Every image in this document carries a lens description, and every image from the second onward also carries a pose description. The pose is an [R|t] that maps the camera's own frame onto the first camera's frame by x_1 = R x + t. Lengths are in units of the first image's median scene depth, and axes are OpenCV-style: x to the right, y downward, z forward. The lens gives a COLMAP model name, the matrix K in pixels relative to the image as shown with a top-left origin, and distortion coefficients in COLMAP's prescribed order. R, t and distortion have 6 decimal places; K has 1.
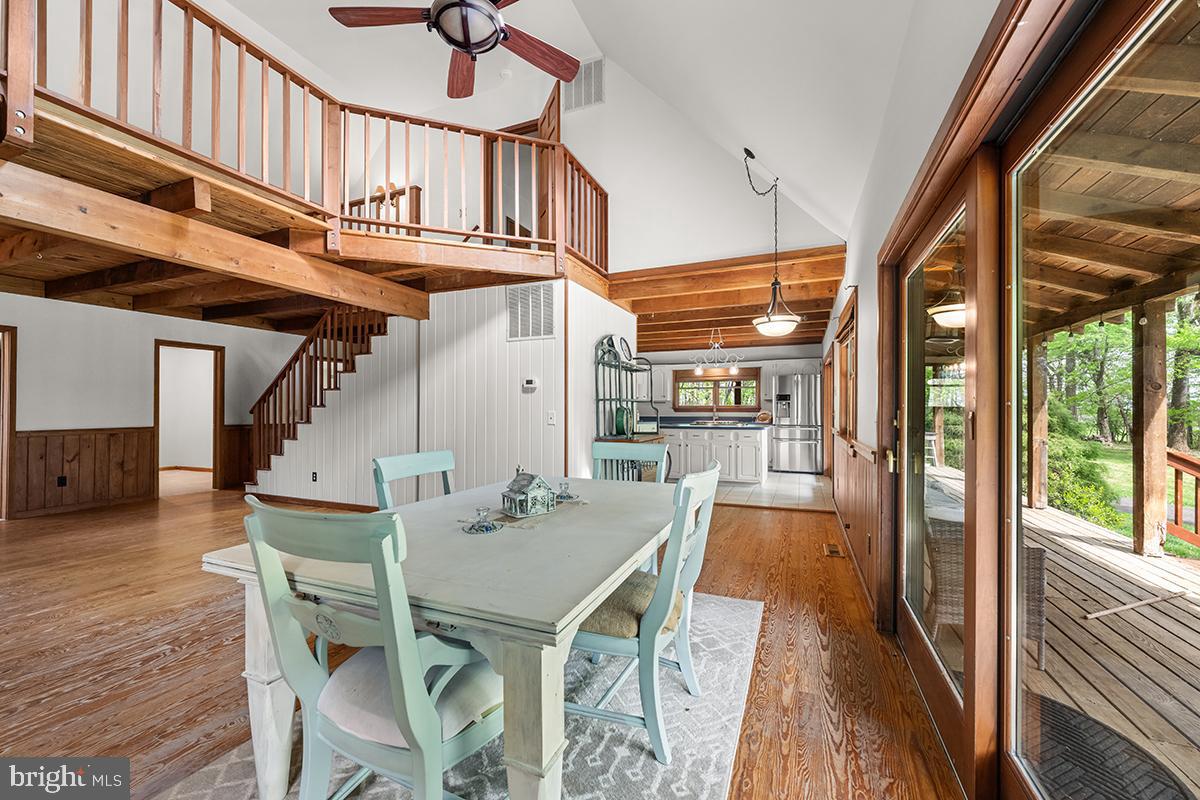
lens RADIAL K [[474.8, 0, 595.3], [0, 474.8, 401.8], [0, 0, 1]] dist [-0.000400, -0.000273]
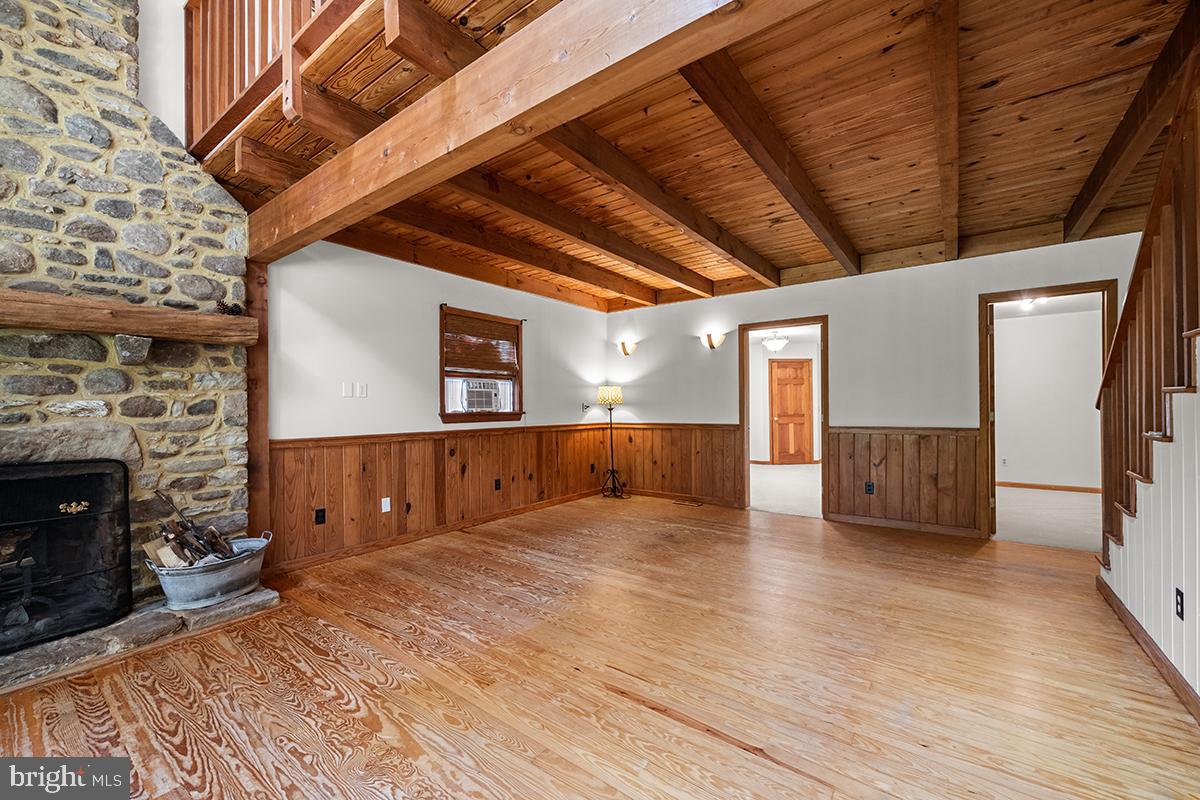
lens RADIAL K [[474.8, 0, 597.1], [0, 474.8, 405.8], [0, 0, 1]] dist [-0.000400, -0.000273]
pose [[-0.235899, 0.002697, -0.971774, -0.190100], [0.021973, 0.999755, -0.002559, 0.012841], [0.971529, -0.021957, -0.235901, 0.742004]]
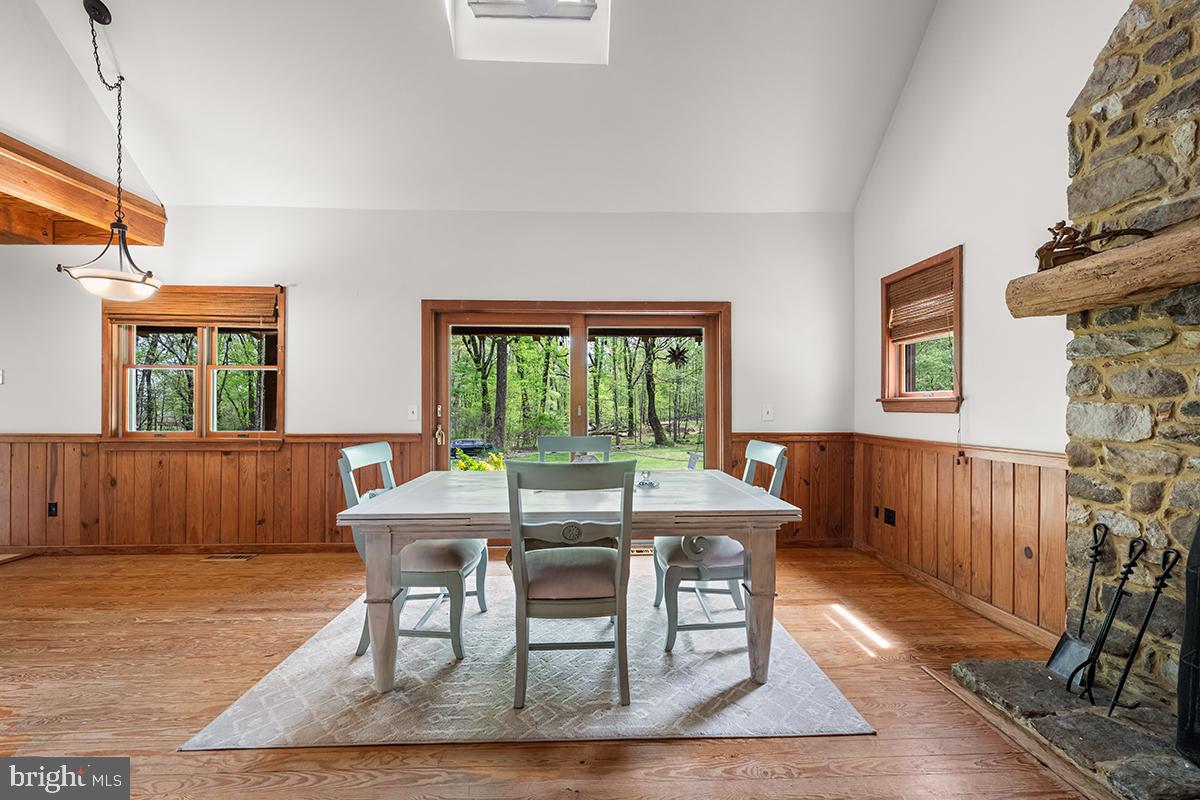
lens RADIAL K [[474.8, 0, 599.3], [0, 474.8, 405.5], [0, 0, 1]] dist [-0.000400, -0.000273]
pose [[-0.427868, -0.000460, 0.903841, -0.464242], [-0.013878, 0.999885, -0.006061, 0.009042], [-0.903735, -0.015137, -0.427825, 0.540089]]
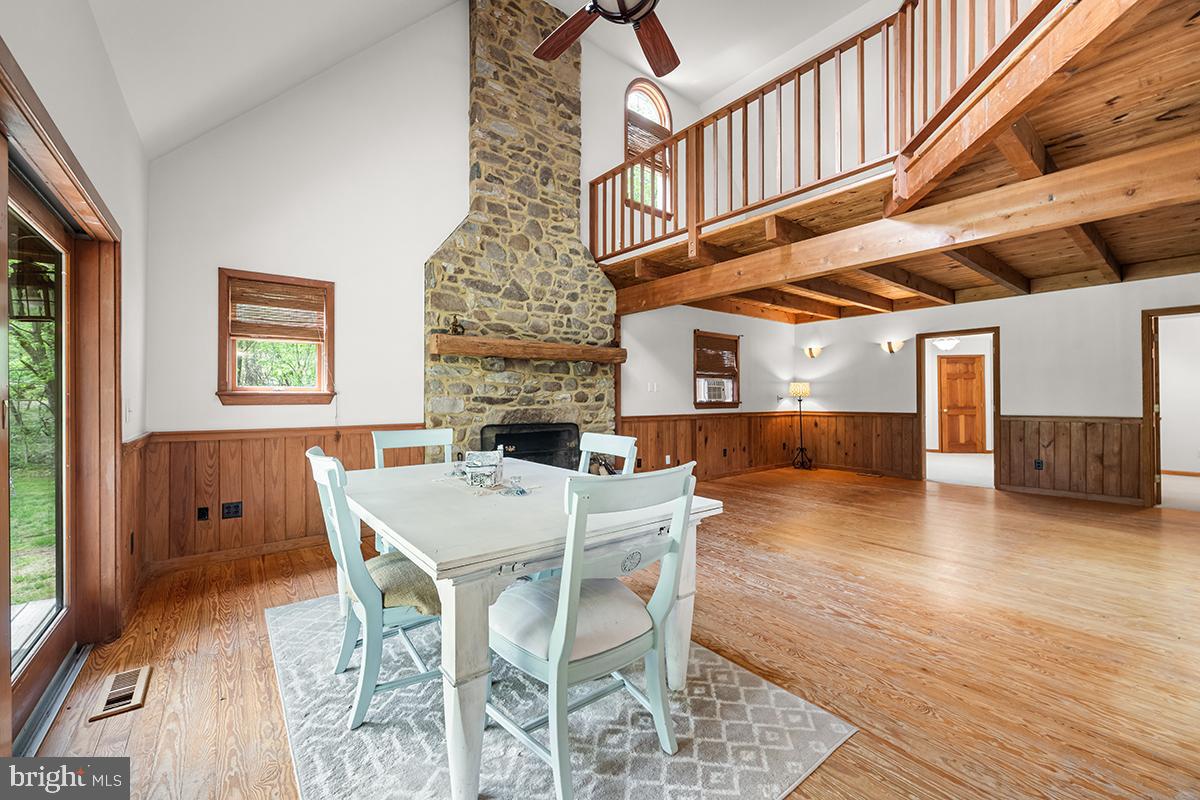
lens RADIAL K [[474.8, 0, 599.1], [0, 474.8, 393.1], [0, 0, 1]] dist [-0.000400, -0.000273]
pose [[-0.474876, -0.006398, -0.880029, 0.275751], [0.015498, 0.999758, -0.015632, 0.009794], [0.879916, -0.021062, -0.474662, 0.653148]]
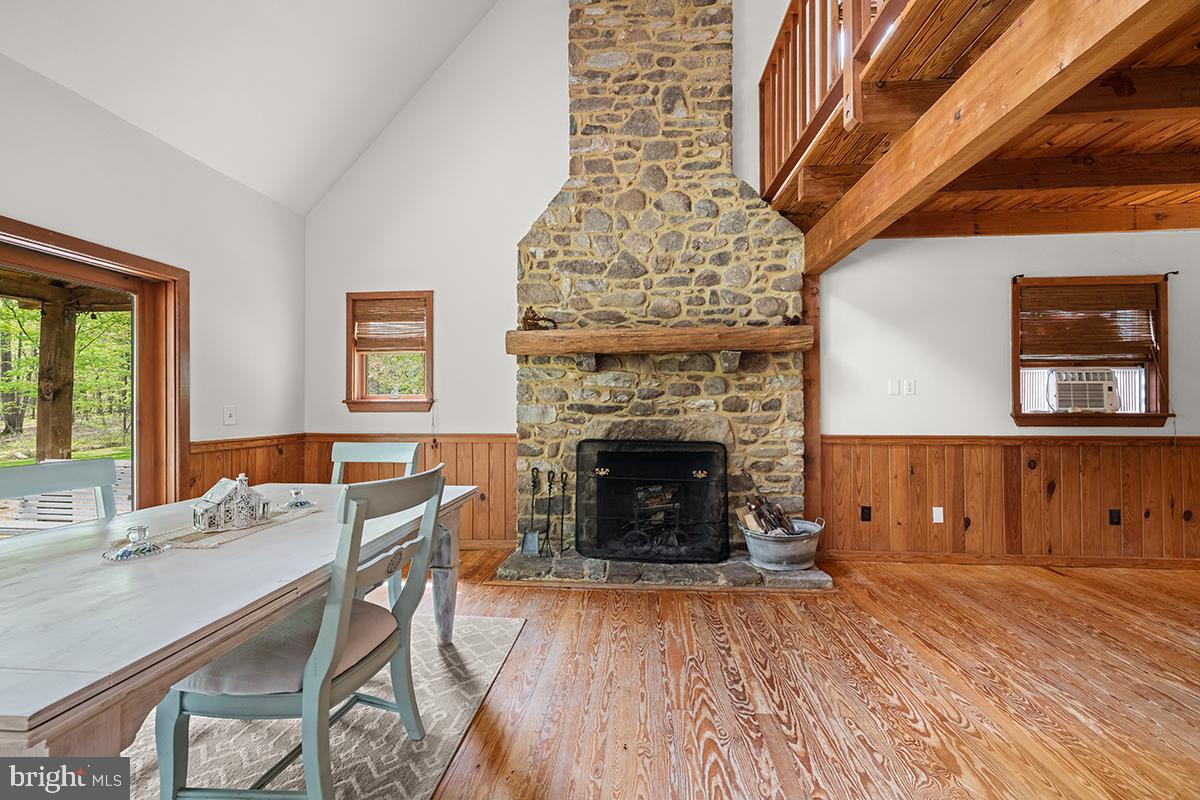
lens RADIAL K [[474.8, 0, 599.7], [0, 474.8, 401.2], [0, 0, 1]] dist [-0.000400, -0.000273]
pose [[-0.947864, -0.000439, -0.318674, -0.175623], [0.007712, 0.999675, -0.024316, 0.012368], [0.318581, -0.025506, -0.947552, 0.723319]]
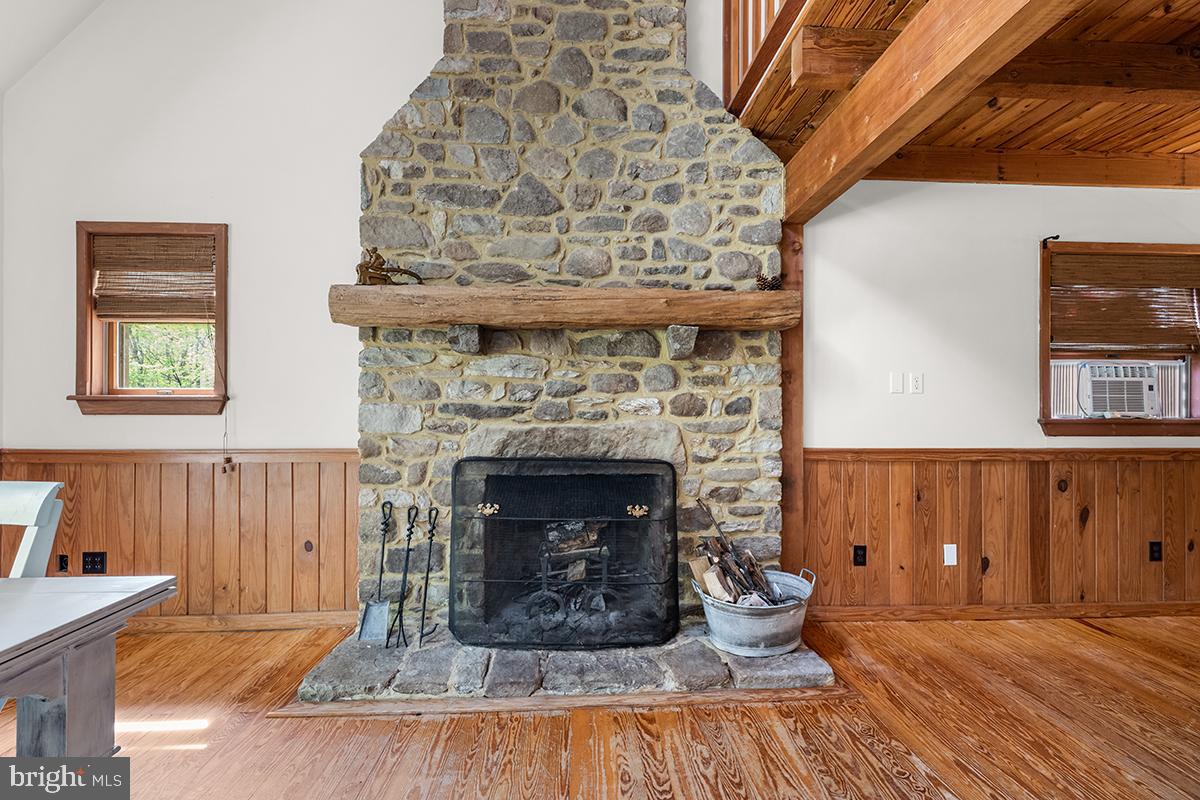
lens RADIAL K [[474.8, 0, 599.3], [0, 474.8, 405.8], [0, 0, 1]] dist [-0.000400, -0.000273]
pose [[-0.899342, -0.002029, -0.437241, -0.288518], [0.005076, 0.999873, -0.015079, 0.009124], [0.437216, -0.015781, -0.899218, 0.530638]]
